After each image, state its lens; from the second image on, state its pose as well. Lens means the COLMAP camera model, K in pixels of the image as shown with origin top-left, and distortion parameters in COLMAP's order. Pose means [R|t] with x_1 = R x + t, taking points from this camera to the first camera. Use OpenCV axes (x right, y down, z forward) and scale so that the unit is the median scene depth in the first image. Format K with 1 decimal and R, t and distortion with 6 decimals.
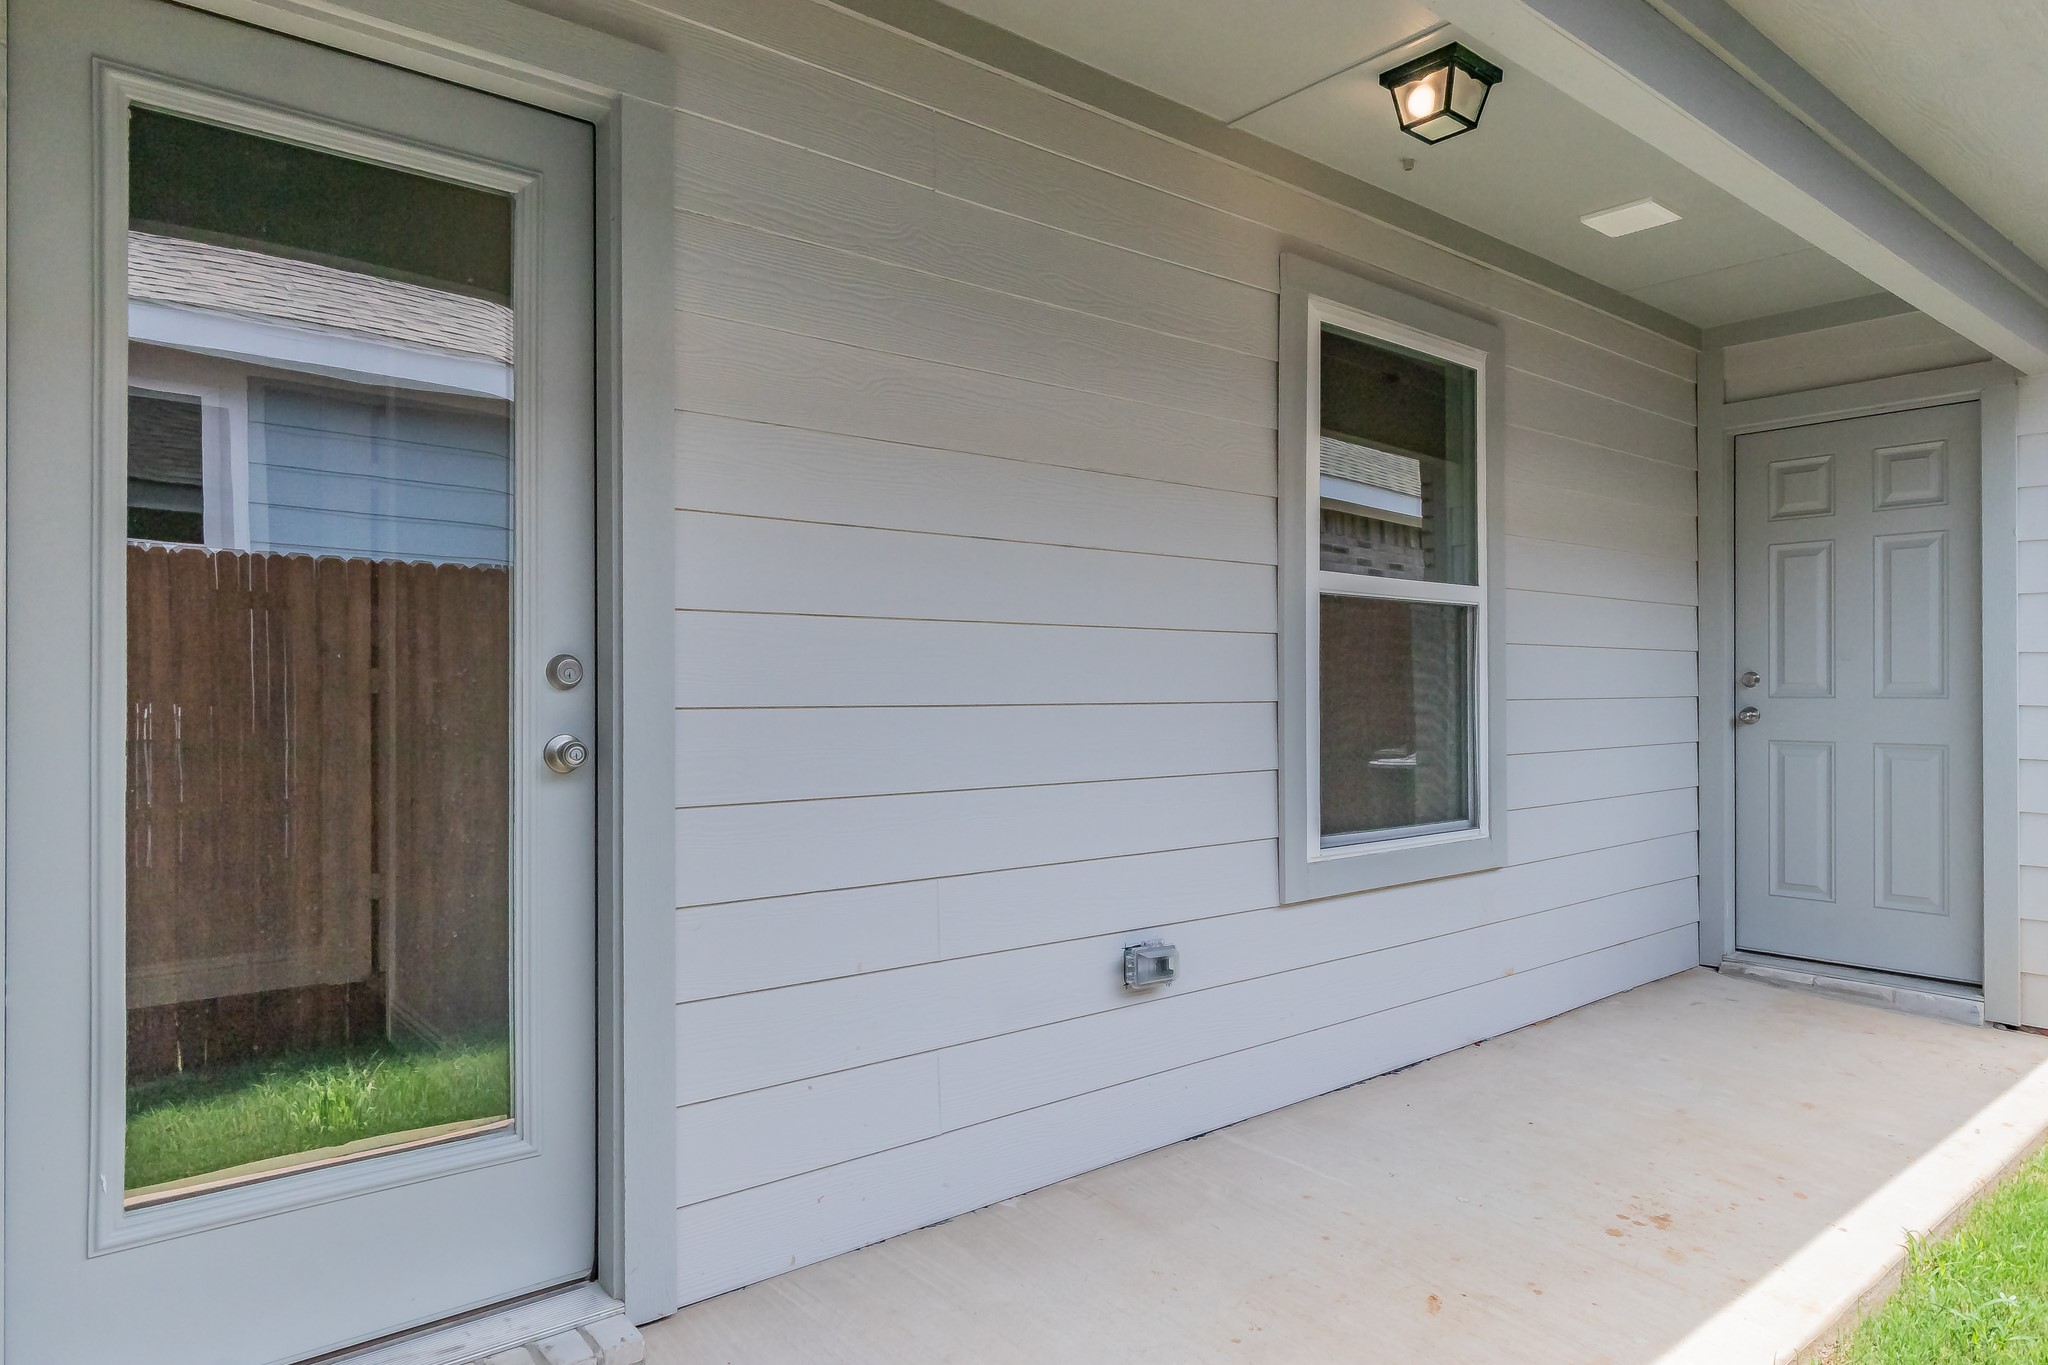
lens RADIAL K [[1232.4, 0, 1024.0], [0, 1232.4, 682.5], [0, 0, 1]] dist [-0.002775, -0.000051]
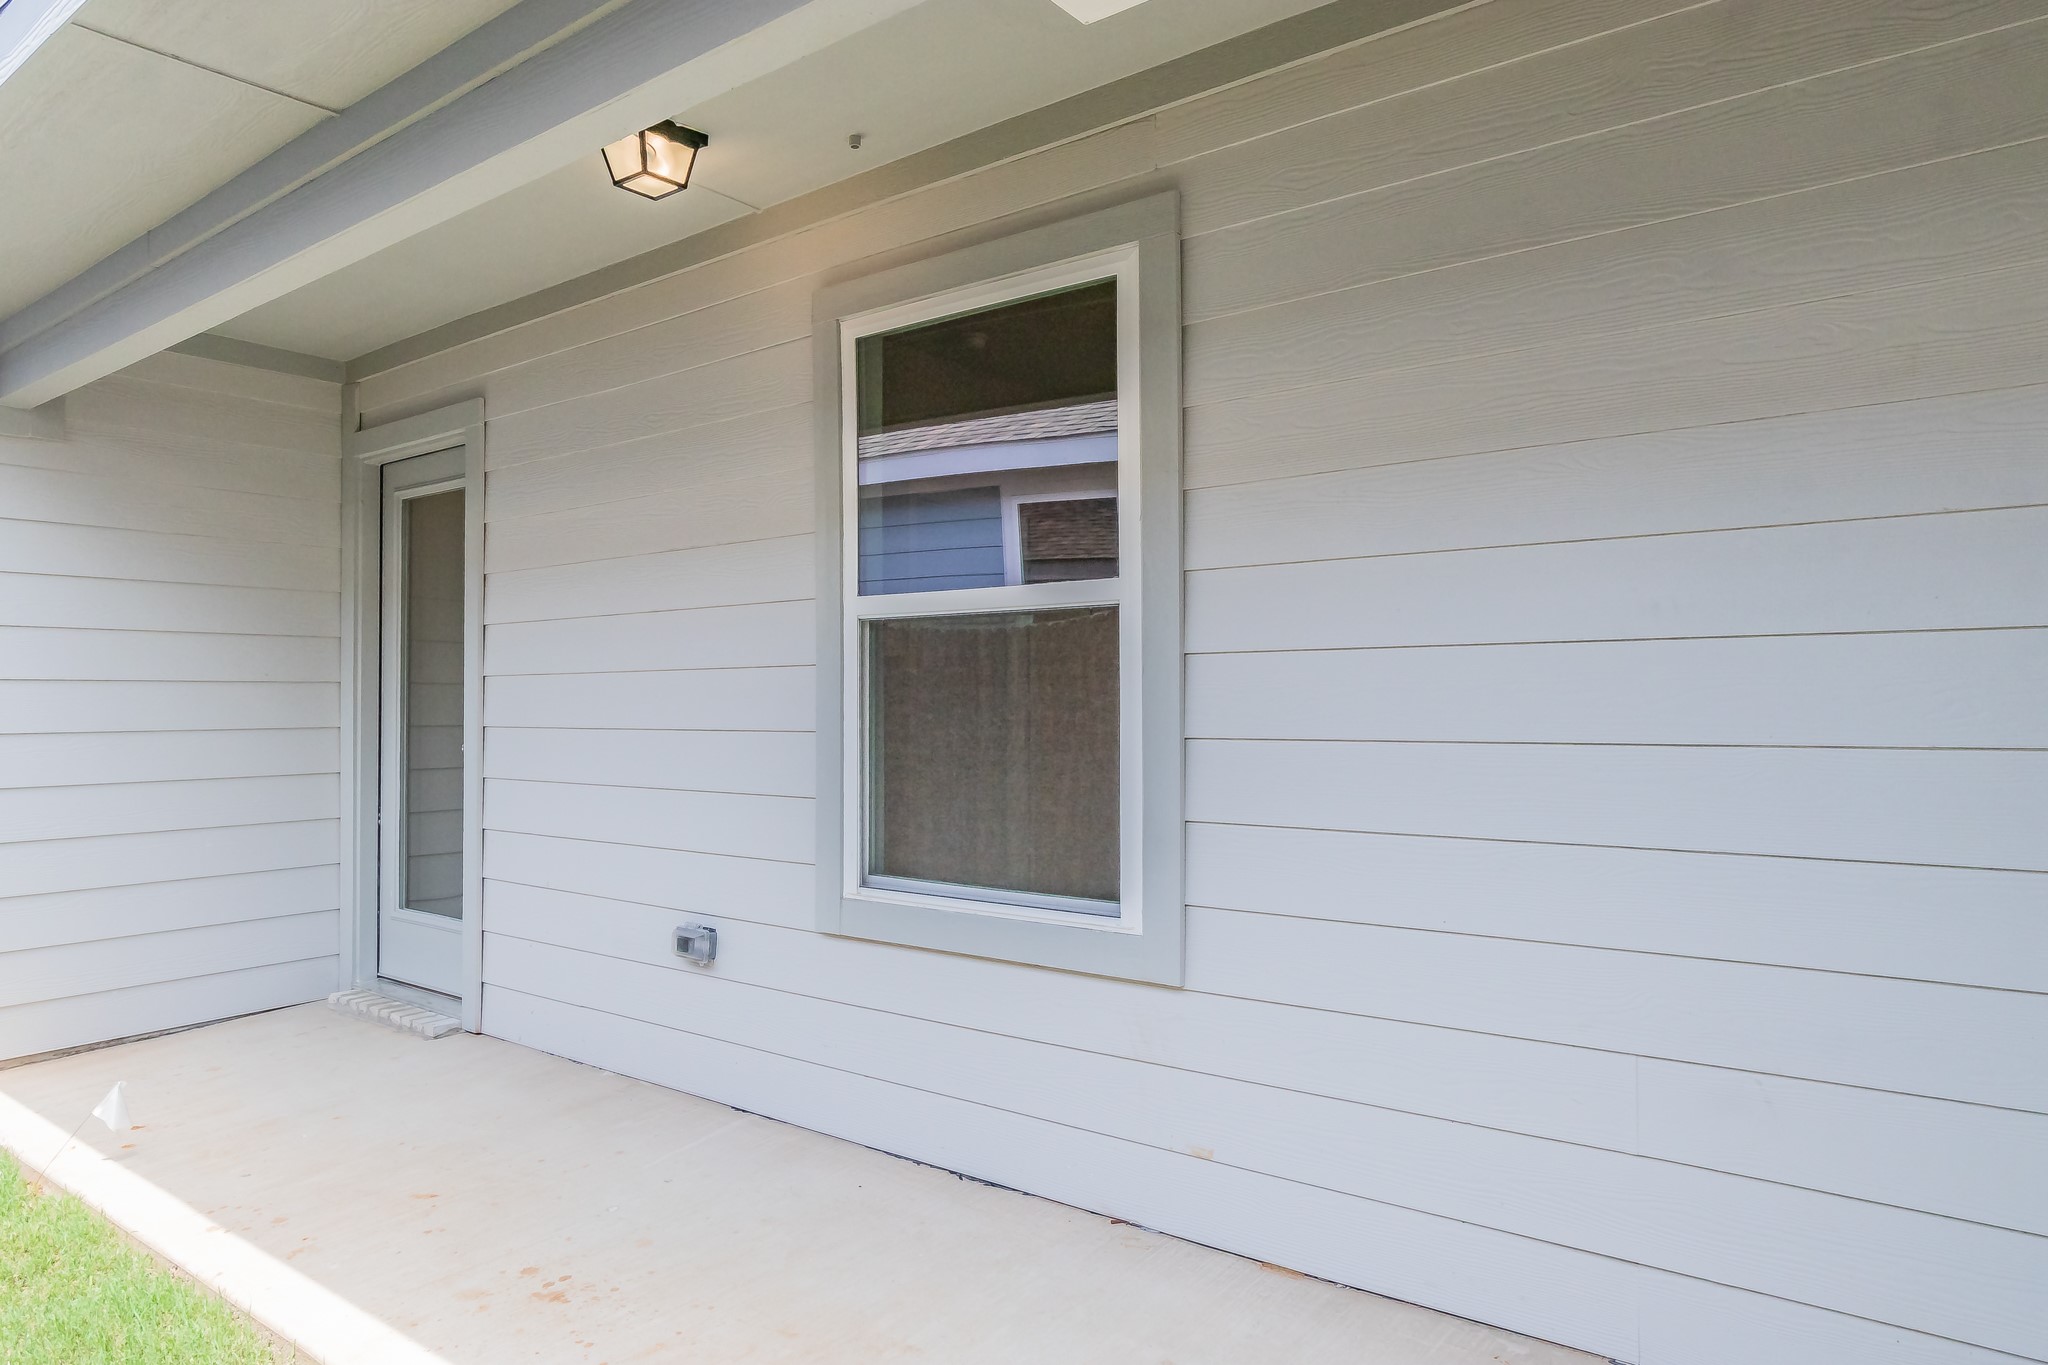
lens RADIAL K [[1242.5, 0, 1024.0], [0, 1242.5, 682.5], [0, 0, 1]] dist [0.006131, 0.001093]
pose [[0.240471, -0.015219, -0.970537, 1.224809], [0.008143, 0.999874, -0.013662, -0.009617], [0.970622, -0.004618, 0.240565, 0.900239]]
